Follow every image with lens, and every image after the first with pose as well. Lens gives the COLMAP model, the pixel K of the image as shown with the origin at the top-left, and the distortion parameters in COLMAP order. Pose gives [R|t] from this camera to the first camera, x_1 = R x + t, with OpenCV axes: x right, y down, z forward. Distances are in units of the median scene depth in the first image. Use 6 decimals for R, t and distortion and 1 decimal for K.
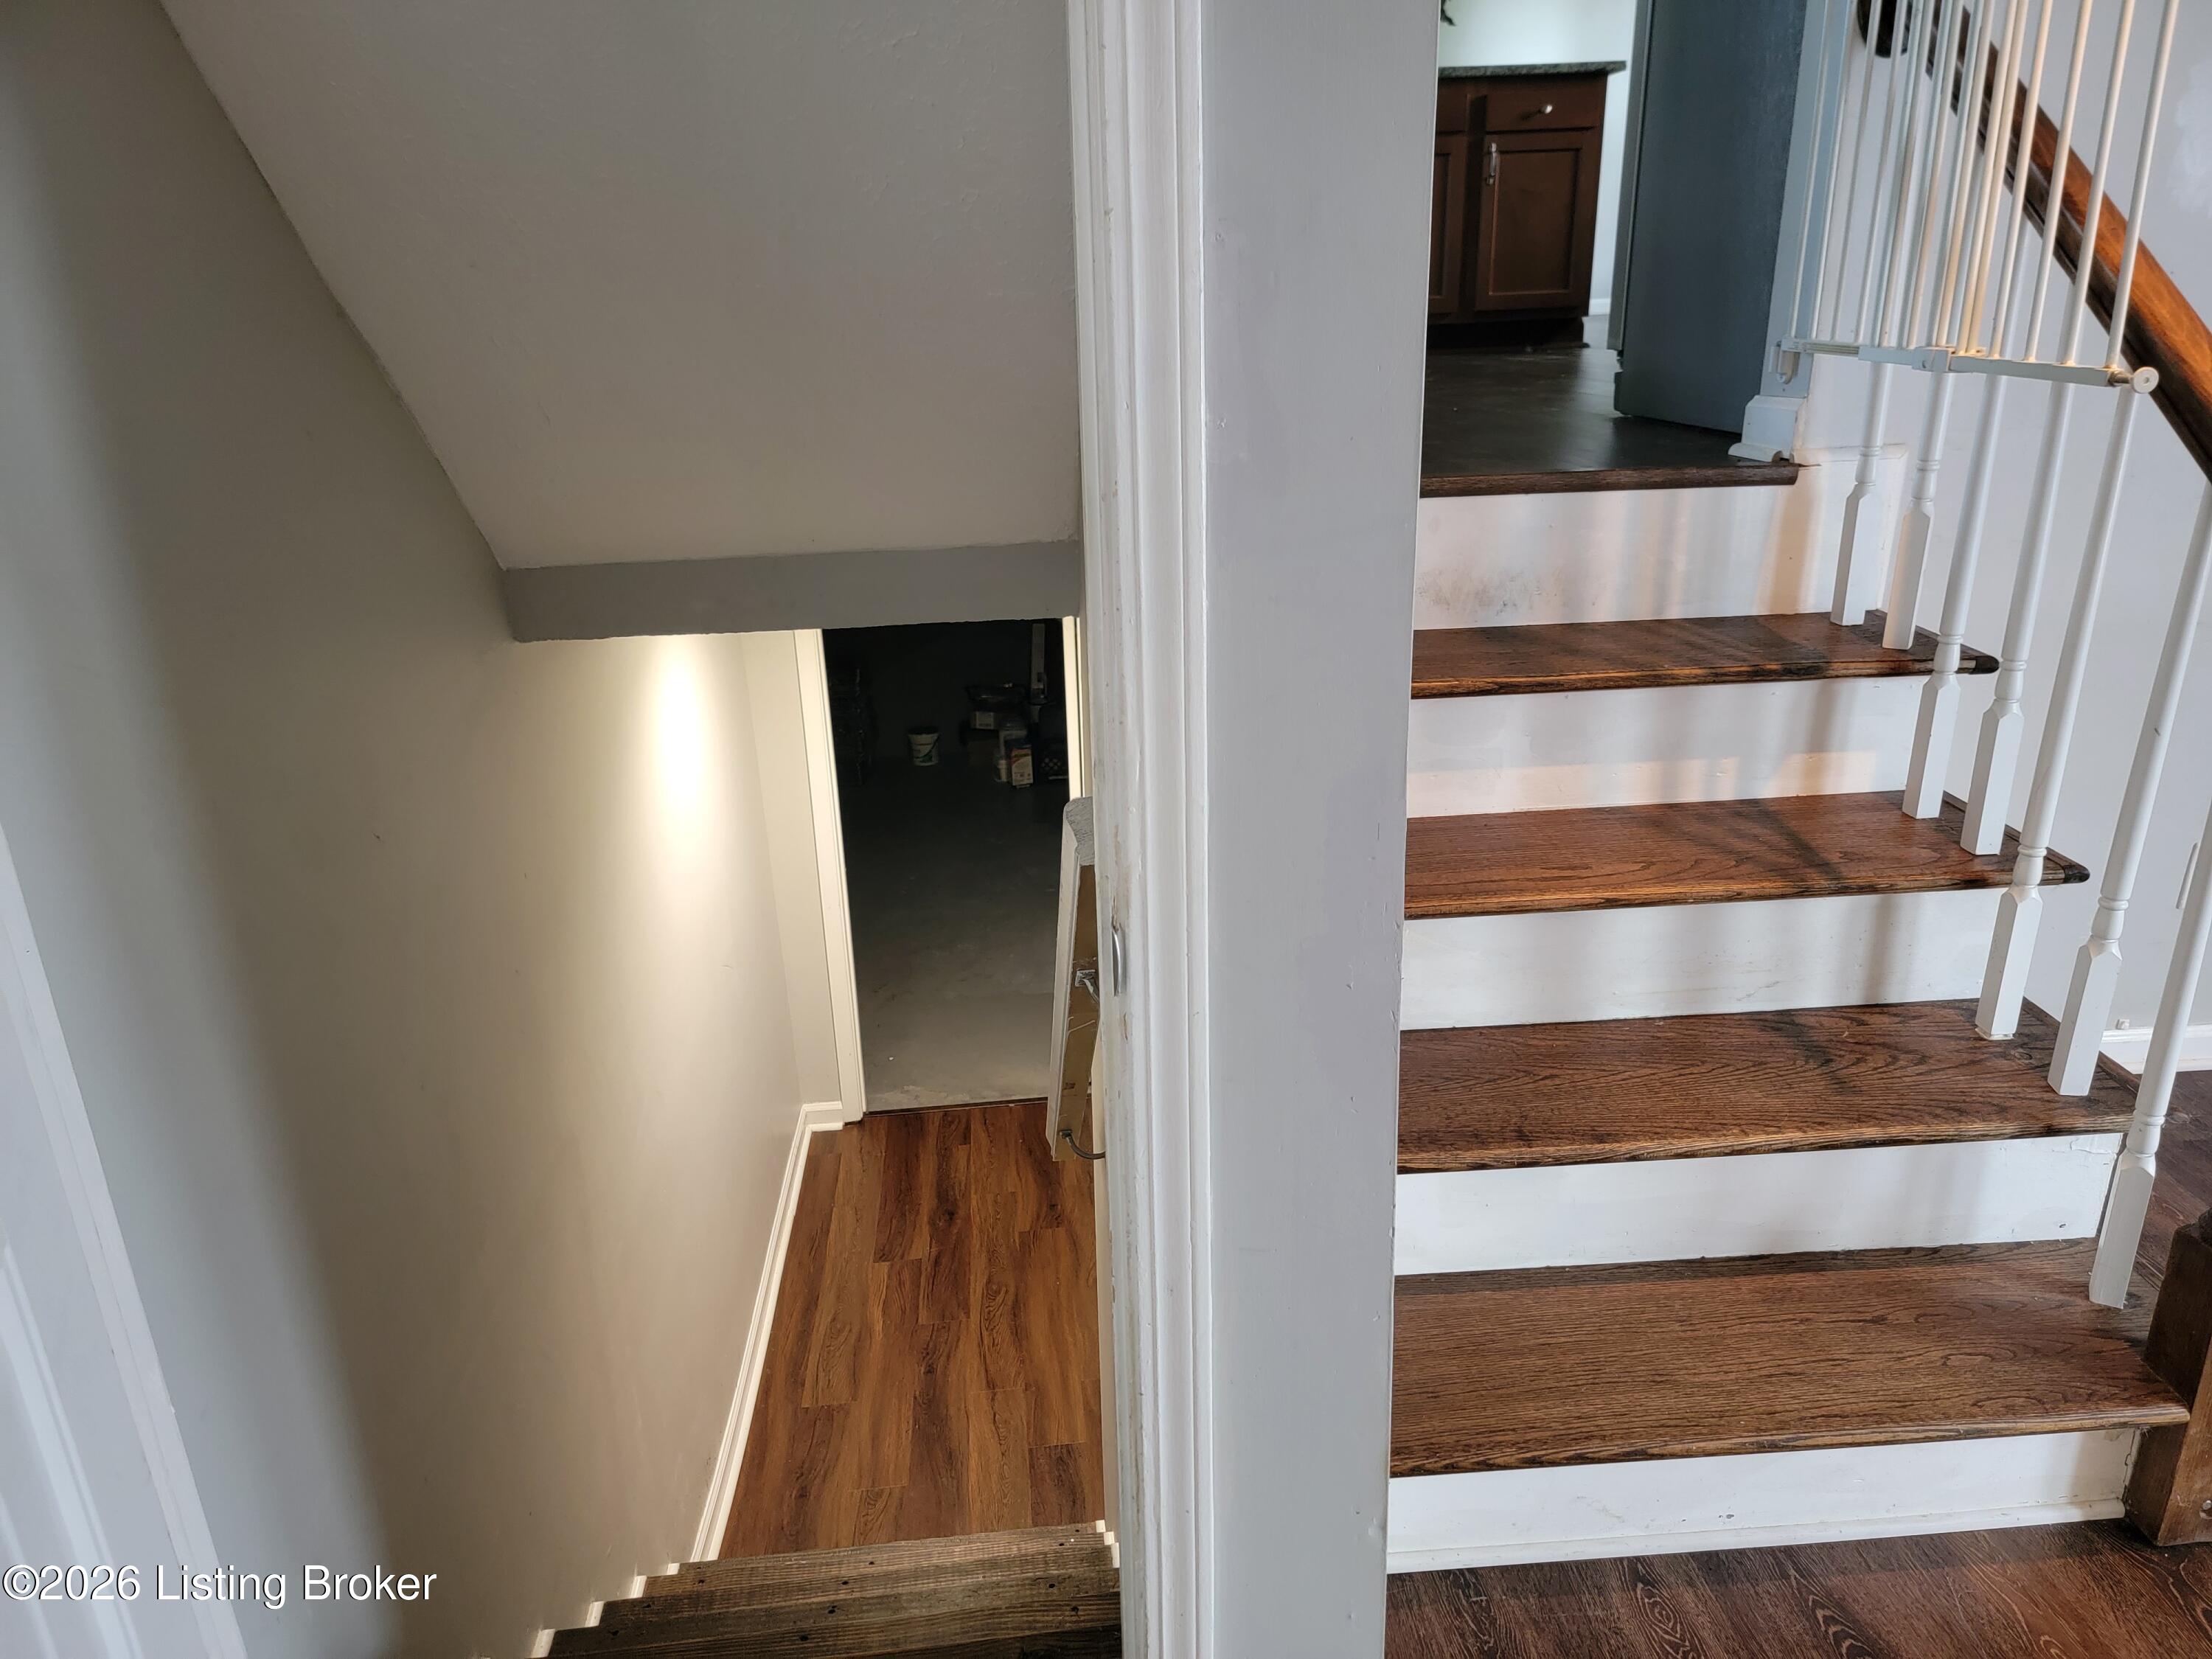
lens RADIAL K [[1535.4, 0, 1109.1], [0, 1535.4, 834.5], [0, 0, 1]] dist [0.084514, -0.064094]
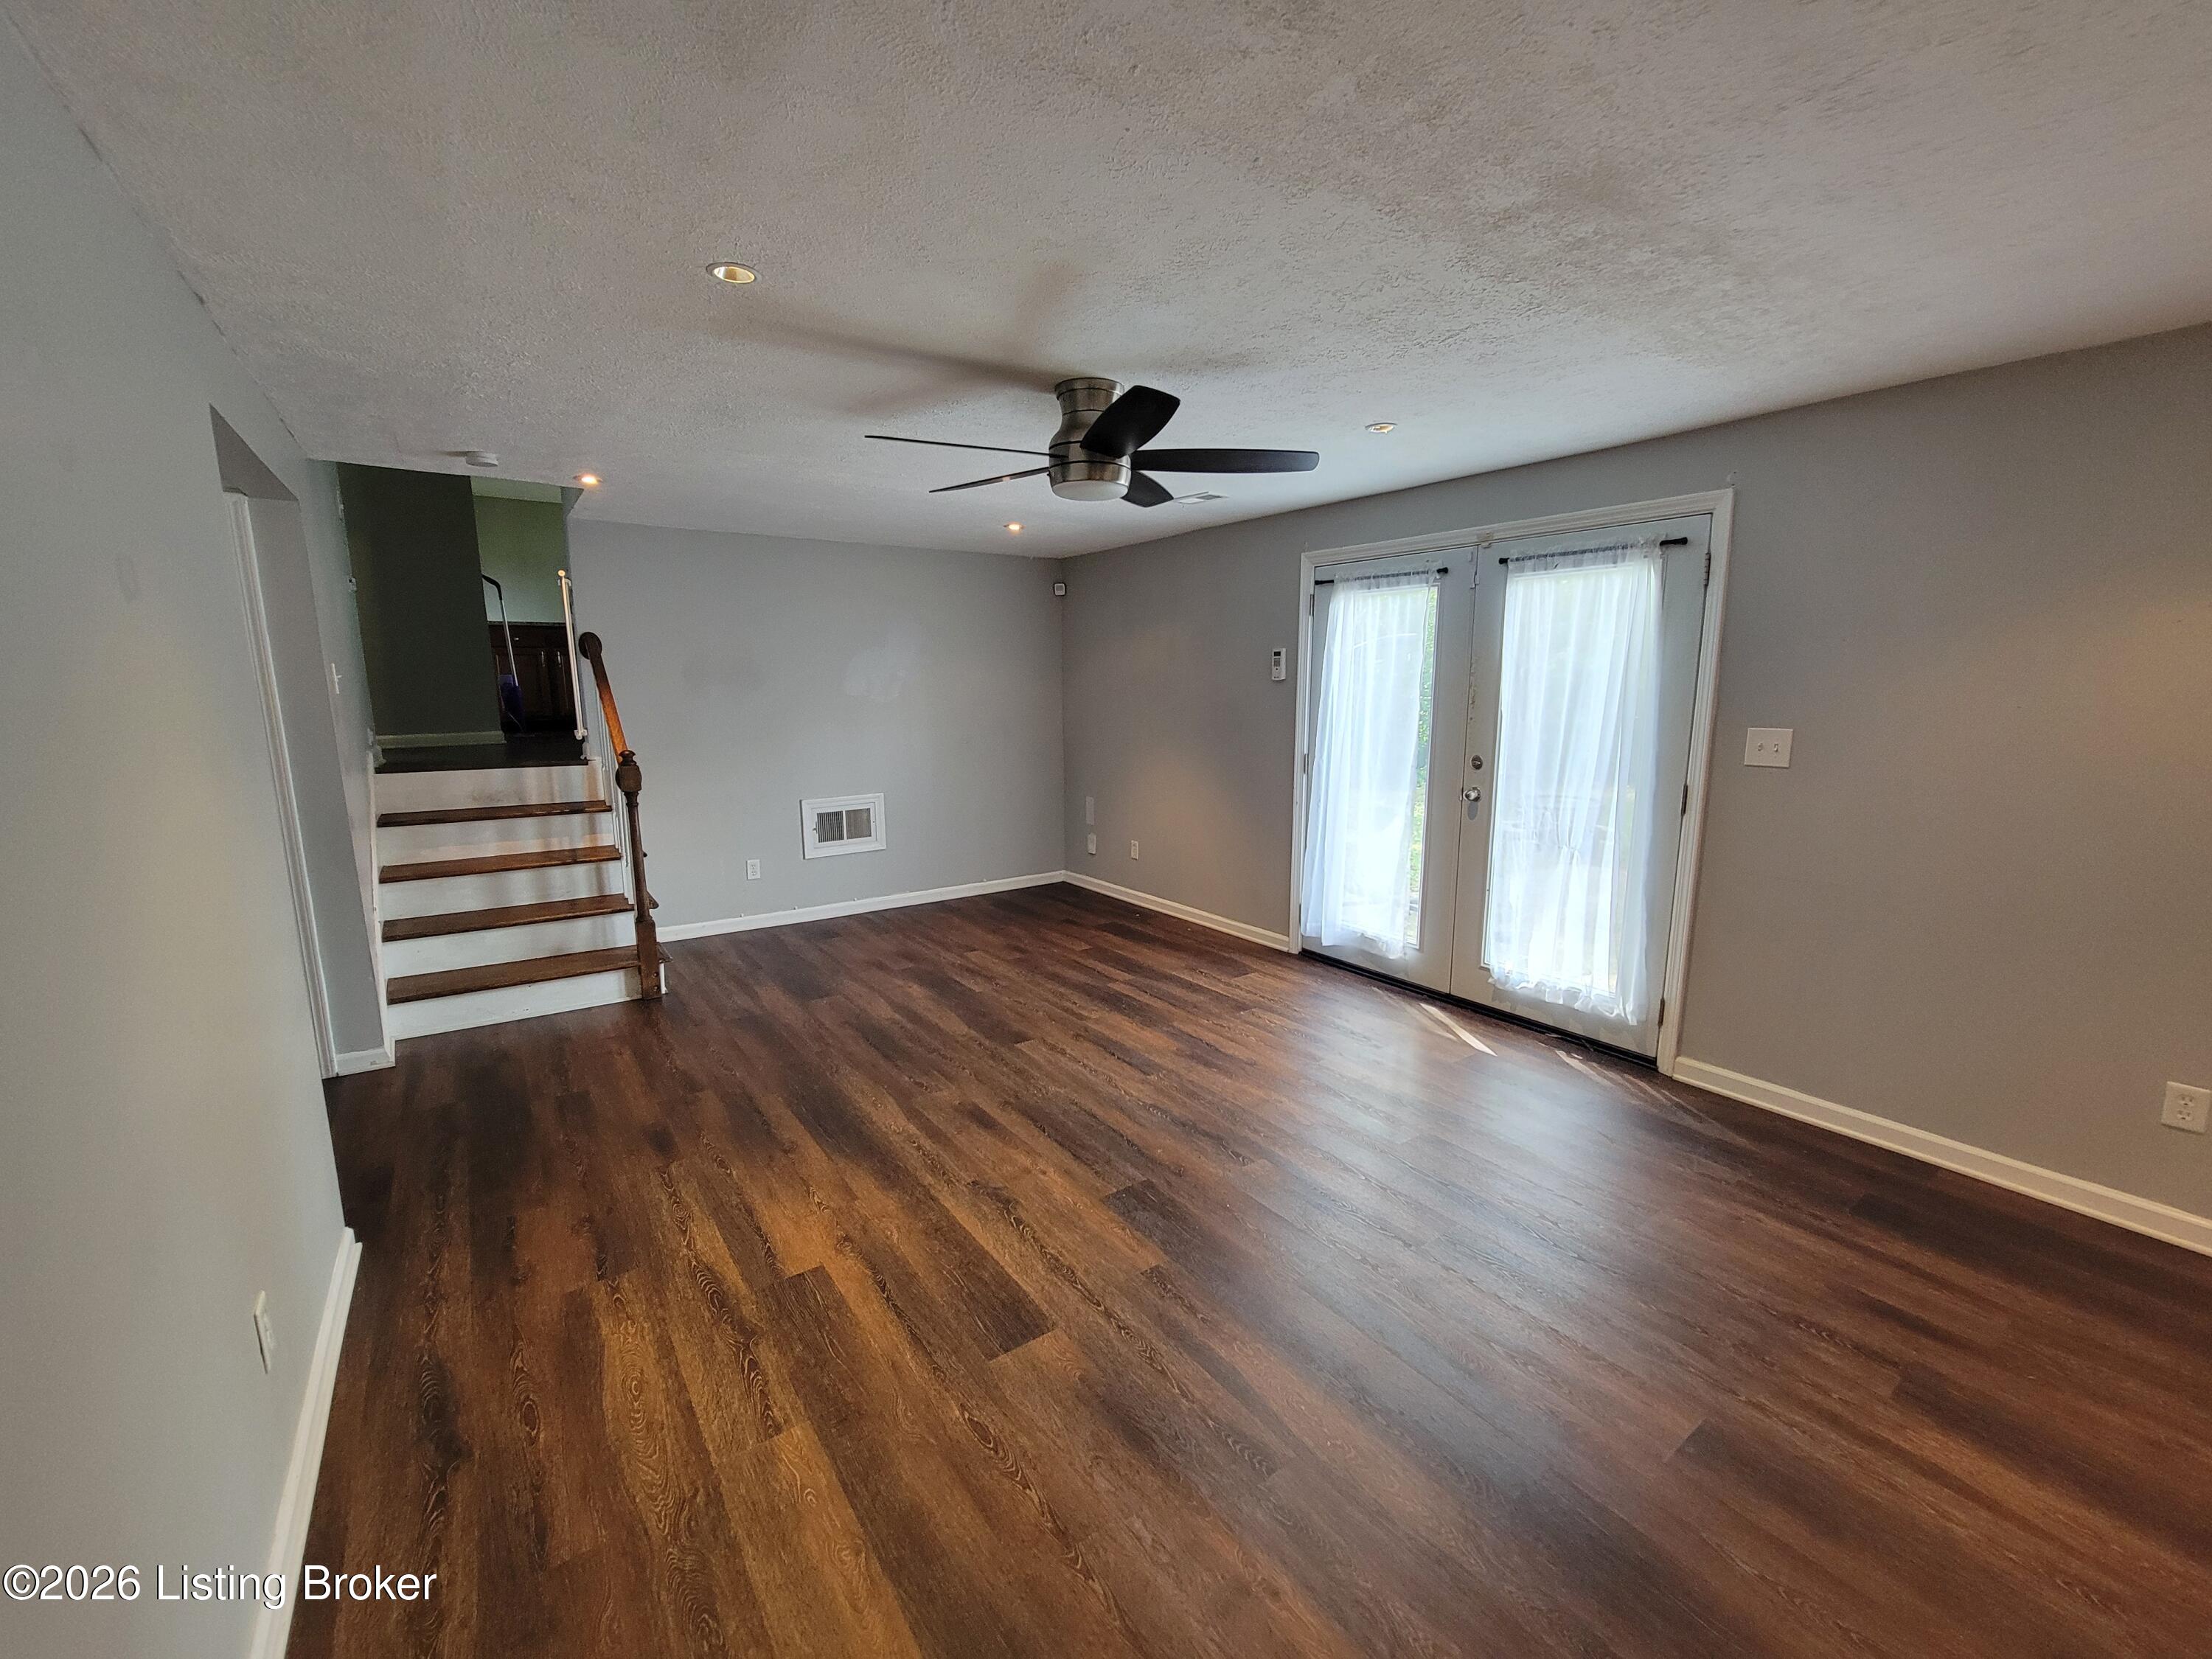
lens RADIAL K [[904.1, 0, 1103.0], [0, 904.1, 831.1], [0, 0, 1]] dist [-0.004582, 0.002903]
pose [[0.867625, -0.058450, 0.493772, 0.446323], [0.155405, 0.975194, -0.157629, 0.462161], [-0.472310, 0.213497, 0.855186, -1.391099]]
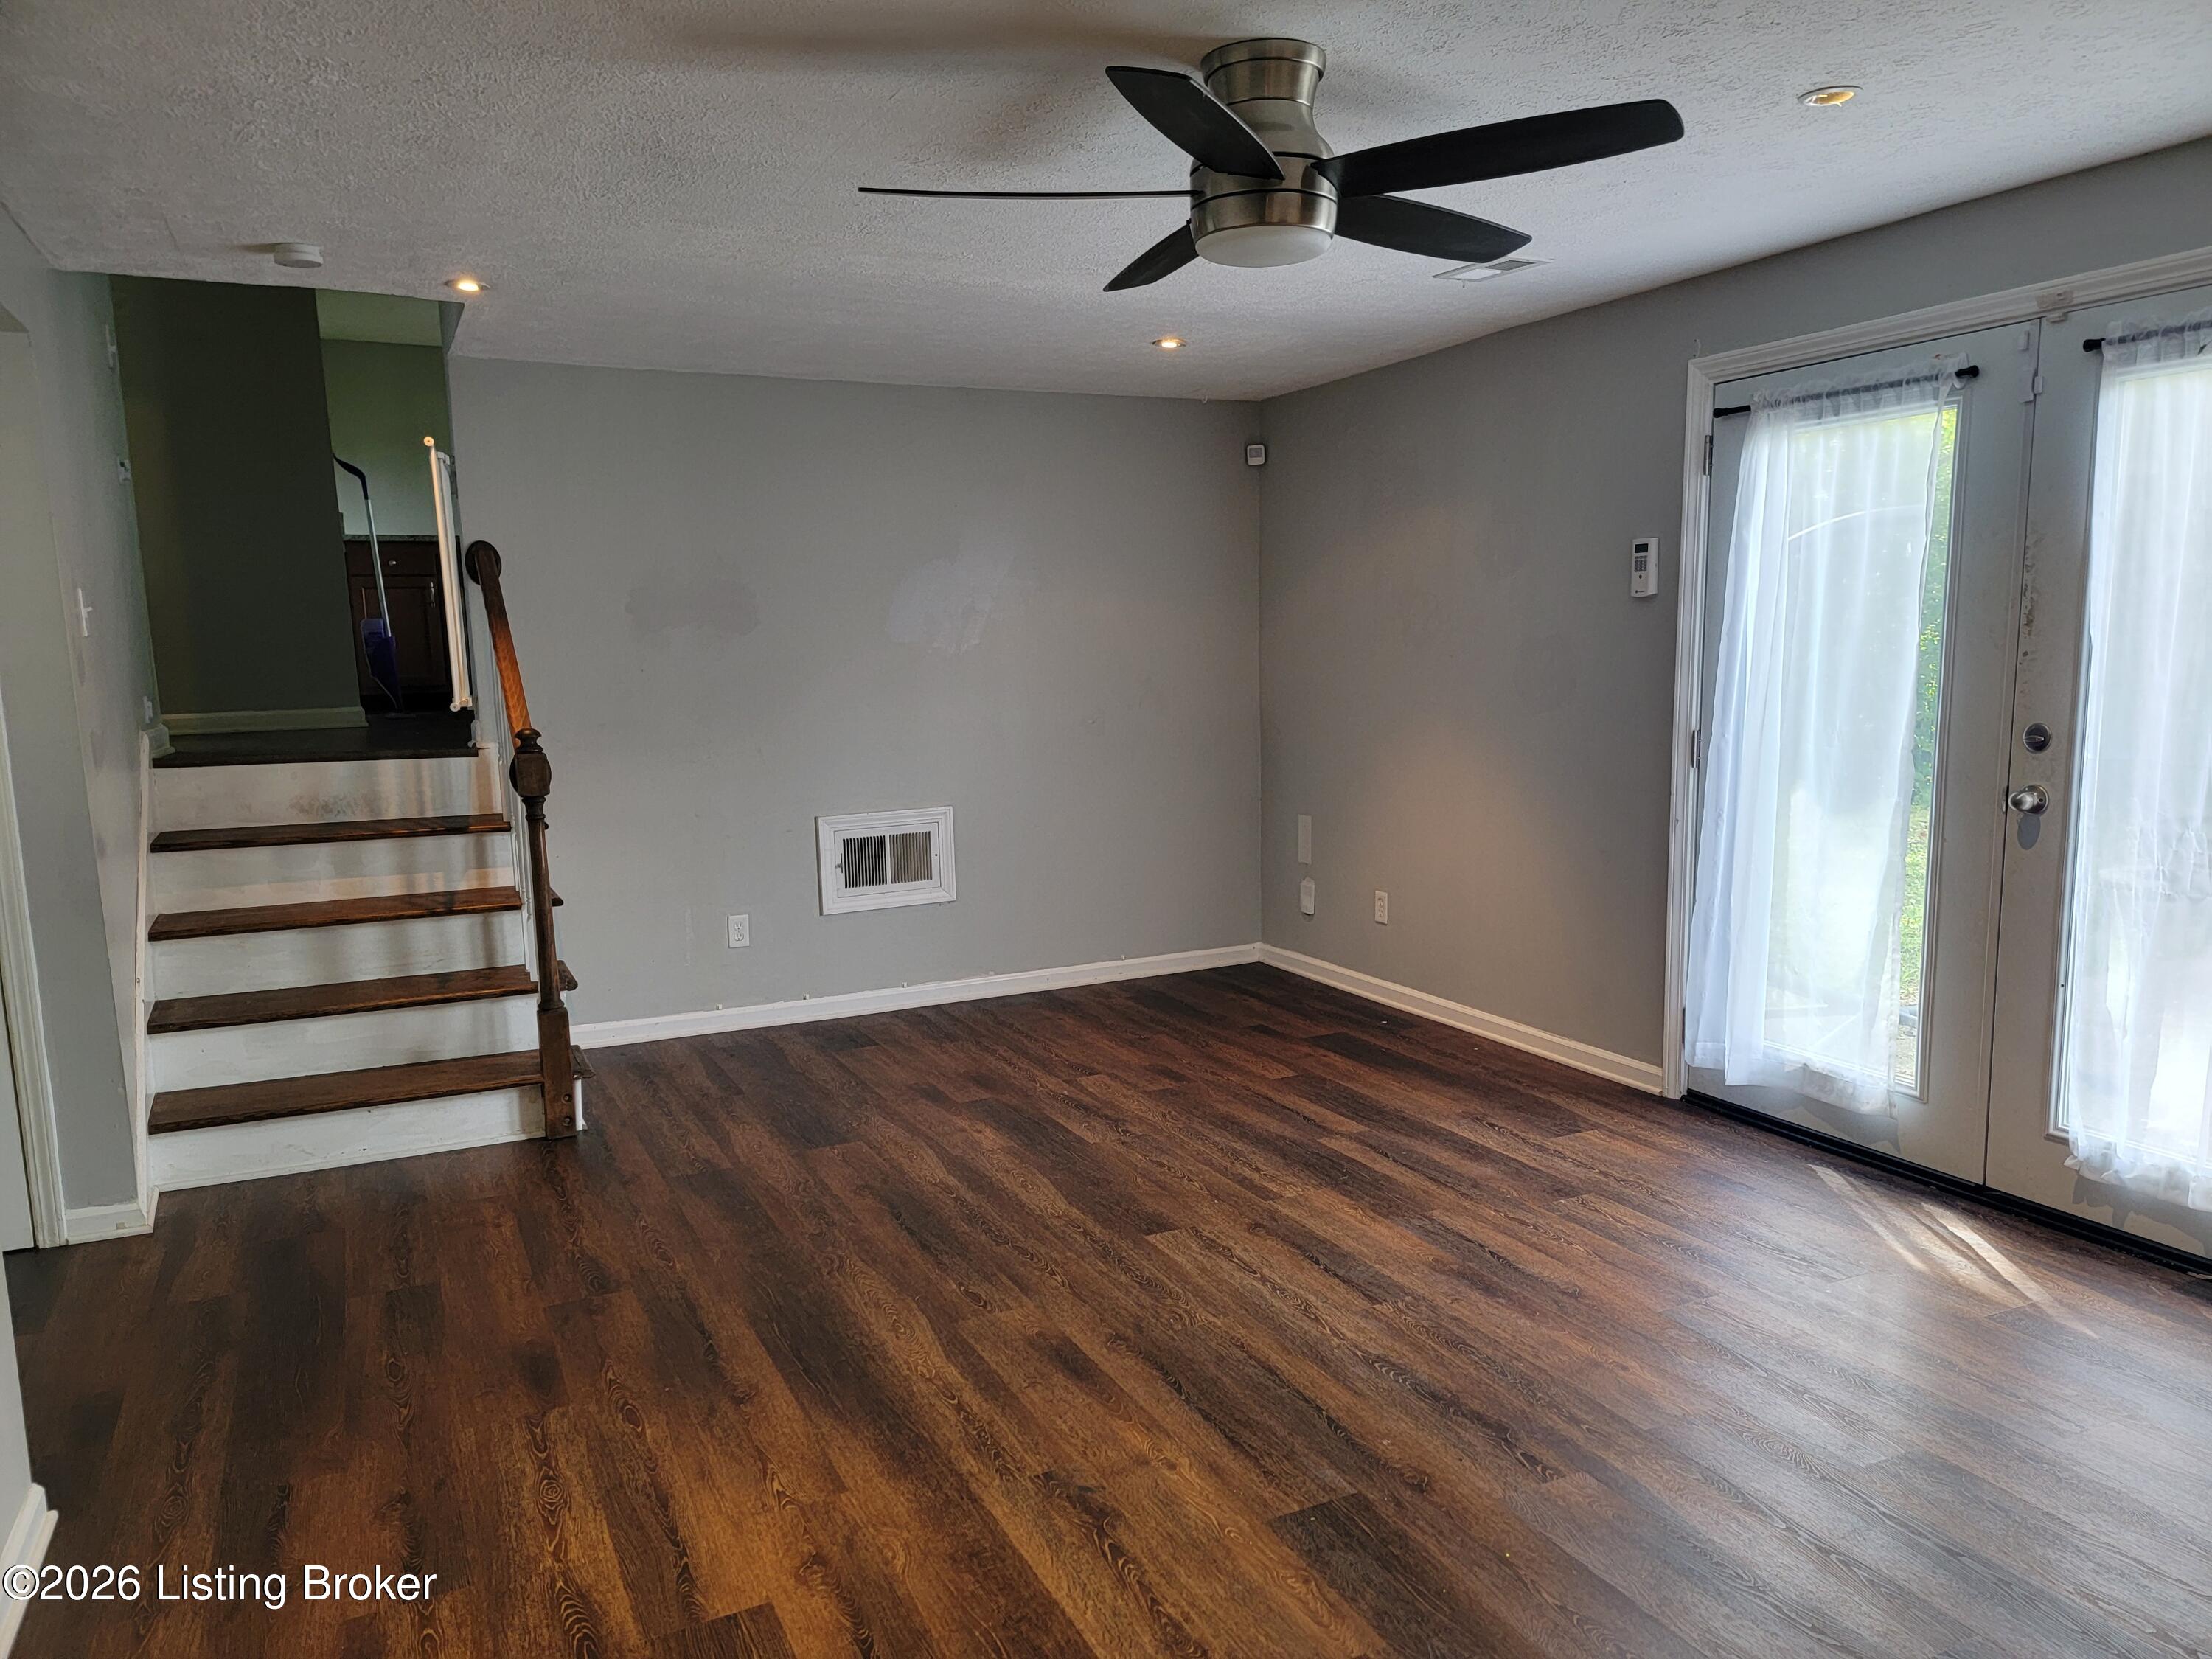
lens RADIAL K [[1535.4, 0, 1111.2], [0, 1535.4, 857.5], [0, 0, 1]] dist [0.084514, -0.064094]
pose [[0.936250, -0.042748, 0.348725, 0.523316], [0.118611, 0.972754, -0.199200, 0.489644], [-0.330709, 0.227863, 0.915811, -1.372159]]
